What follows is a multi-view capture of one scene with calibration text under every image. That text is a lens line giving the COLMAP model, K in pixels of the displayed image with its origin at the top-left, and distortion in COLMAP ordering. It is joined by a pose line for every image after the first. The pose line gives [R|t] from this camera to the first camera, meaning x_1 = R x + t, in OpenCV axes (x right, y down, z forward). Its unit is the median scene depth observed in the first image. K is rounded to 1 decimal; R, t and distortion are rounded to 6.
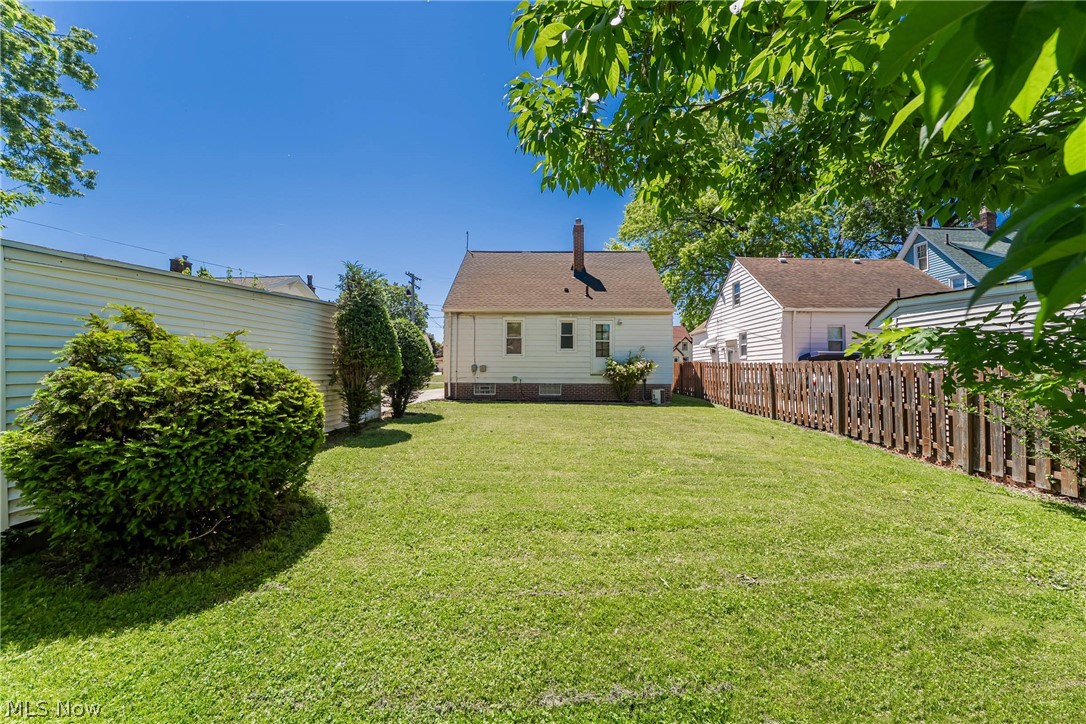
lens RADIAL K [[379.4, 0, 545.4], [0, 379.4, 366.5], [0, 0, 1]] dist [-0.015916, 0.000655]
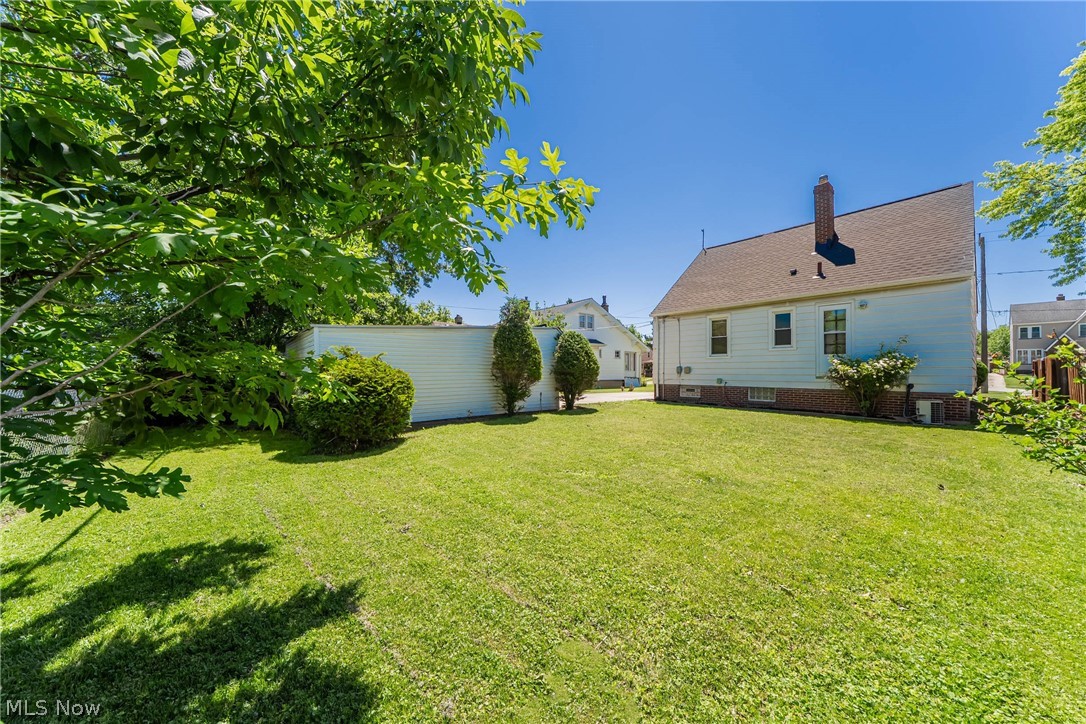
lens RADIAL K [[379.4, 0, 550.9], [0, 379.4, 361.7], [0, 0, 1]] dist [-0.015916, 0.000655]
pose [[0.658827, -0.023182, -0.751938, 0.337785], [0.008746, 0.999694, -0.023157, 0.002940], [0.752244, 0.008680, 0.658827, 0.091803]]
